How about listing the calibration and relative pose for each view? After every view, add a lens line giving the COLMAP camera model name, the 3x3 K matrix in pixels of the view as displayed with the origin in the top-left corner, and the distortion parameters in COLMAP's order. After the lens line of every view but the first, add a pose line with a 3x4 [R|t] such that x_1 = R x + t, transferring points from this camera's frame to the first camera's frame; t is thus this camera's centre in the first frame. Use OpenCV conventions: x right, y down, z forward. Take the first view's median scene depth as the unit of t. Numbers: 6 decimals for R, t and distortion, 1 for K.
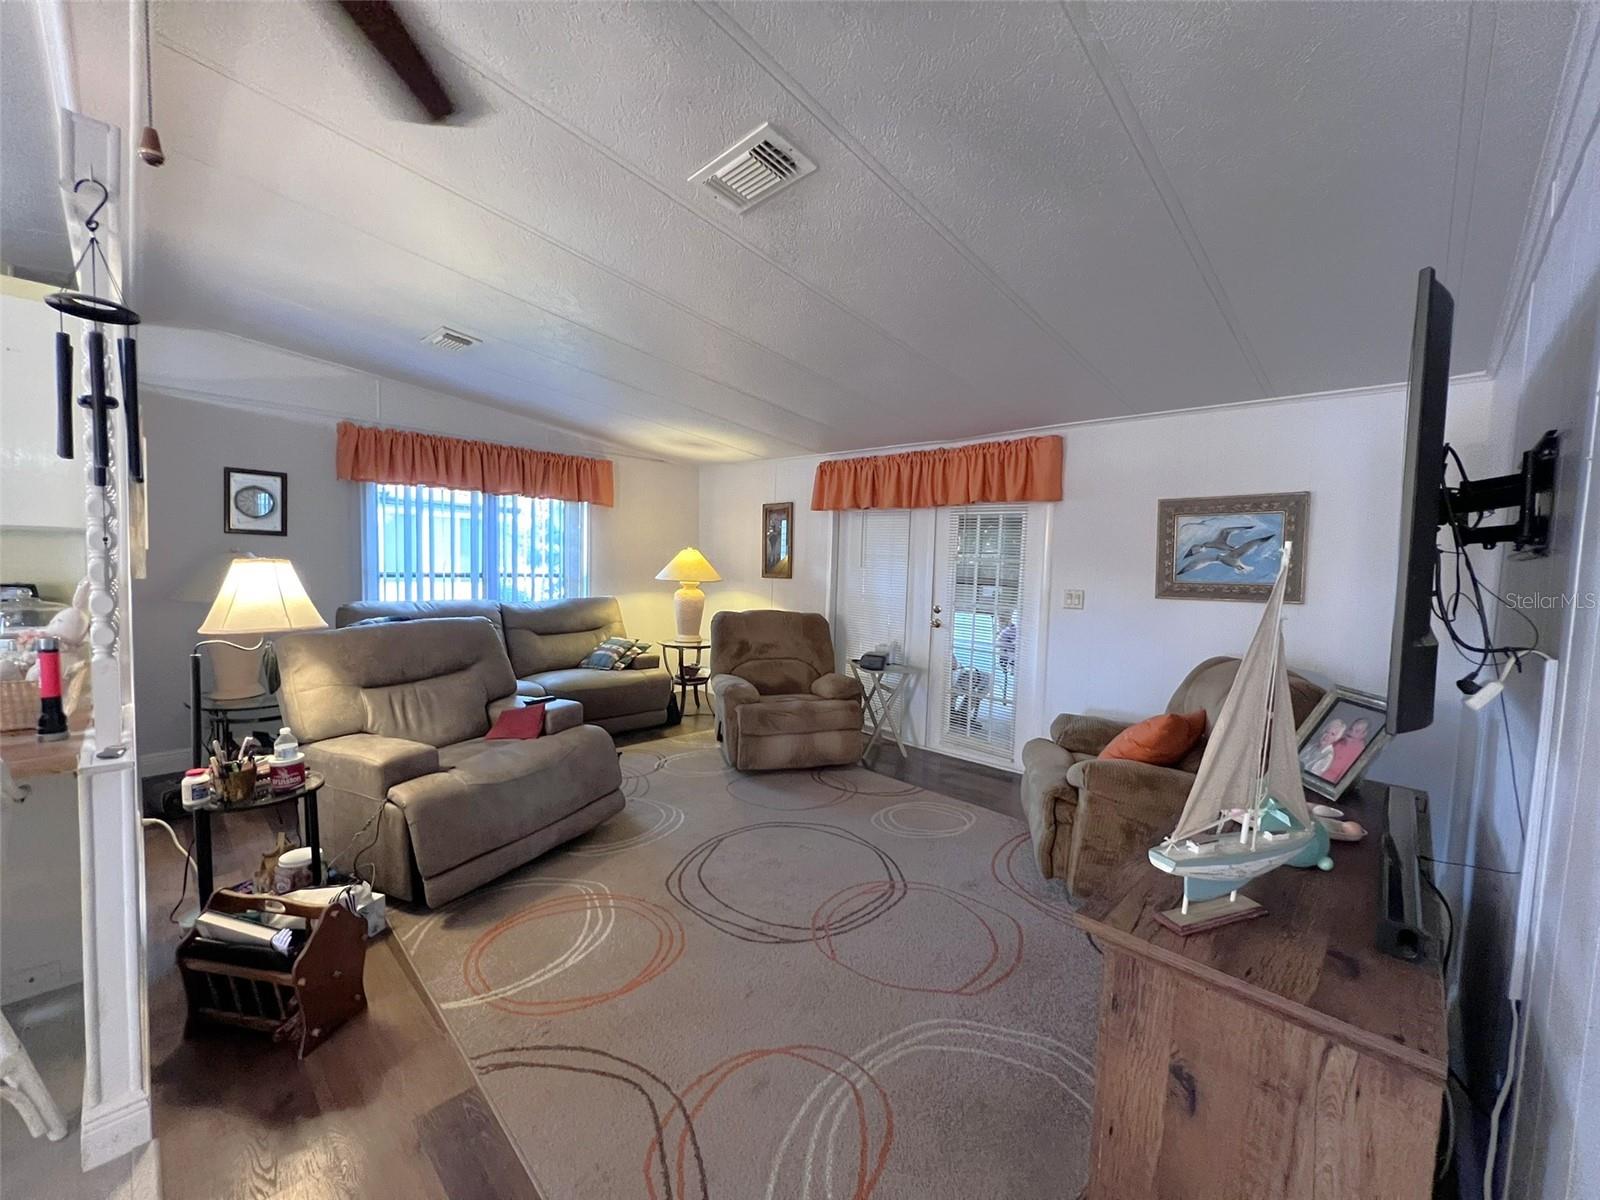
lens RADIAL K [[655.8, 0, 792.8], [0, 655.8, 598.2], [0, 0, 1]] dist [-0.000830, -0.000441]
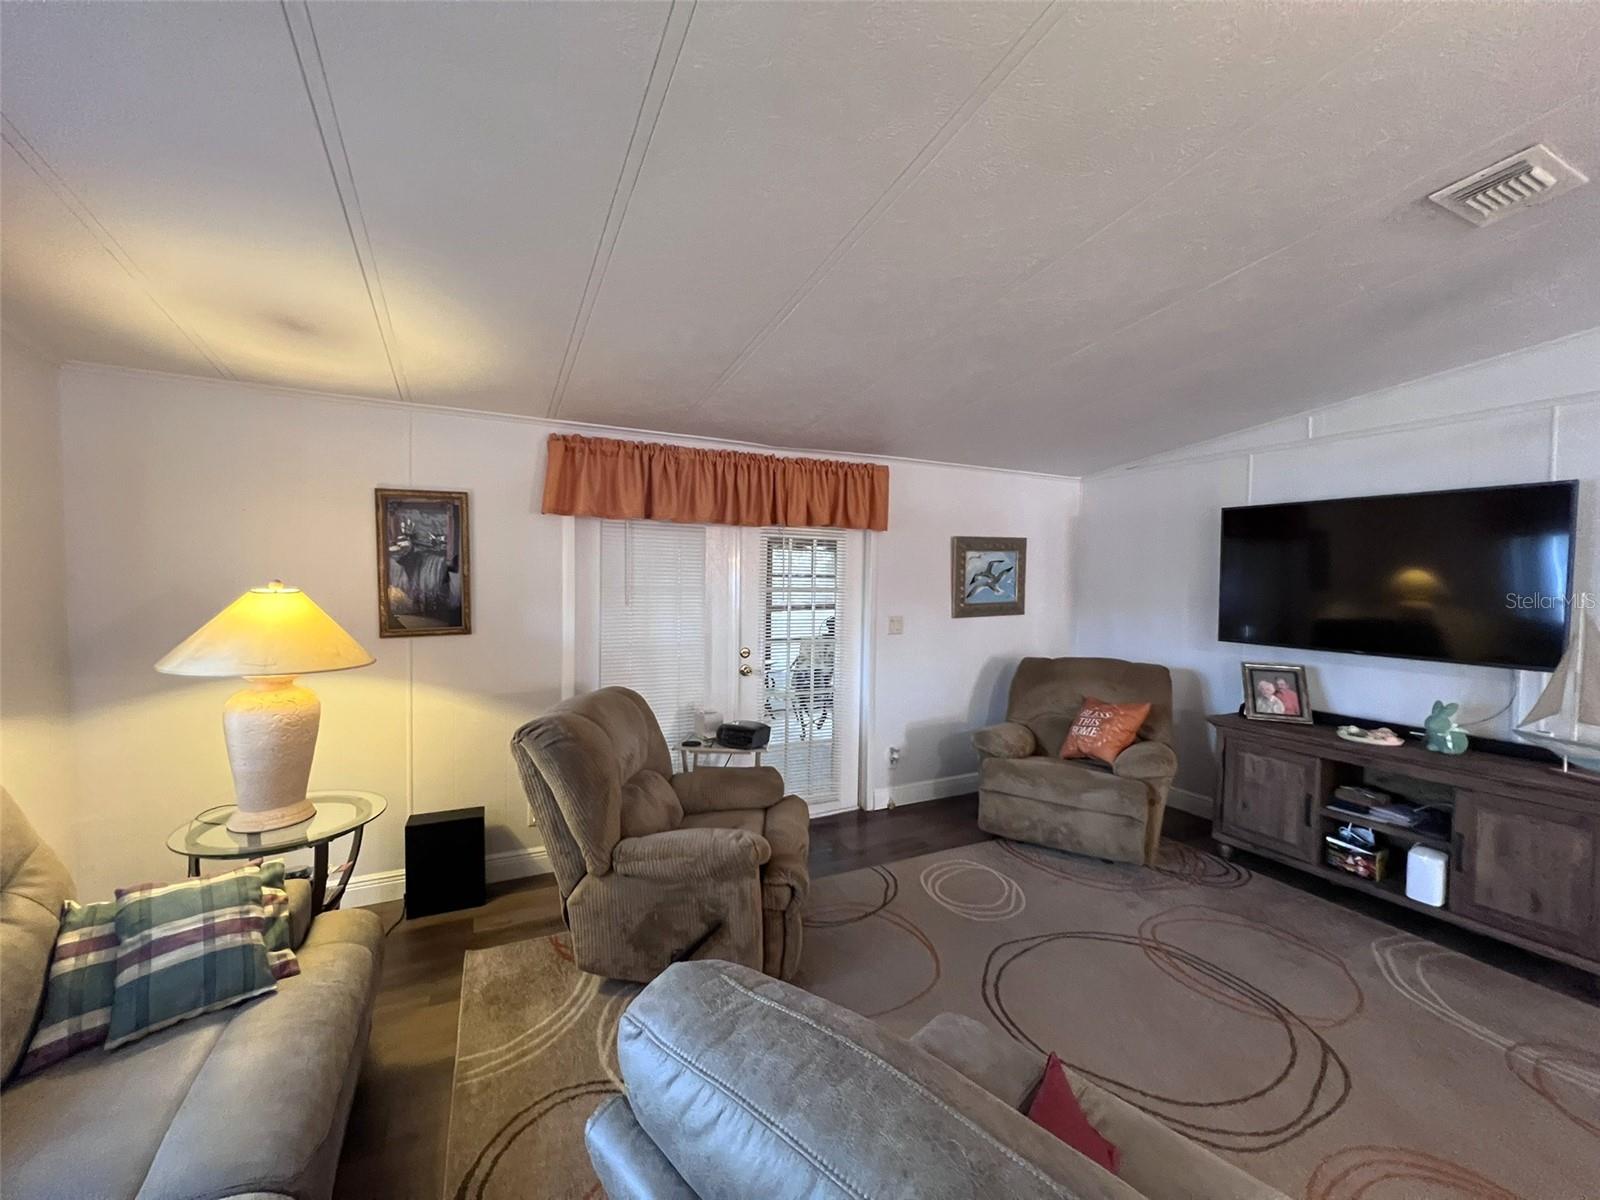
lens RADIAL K [[655.8, 0, 808.0], [0, 655.8, 600.4], [0, 0, 1]] dist [-0.000830, -0.000441]
pose [[0.327880, -0.055969, 0.943060, -0.663499], [0.059770, 0.997473, 0.038417, -0.095318], [-0.942827, 0.043770, 0.330396, 0.864175]]
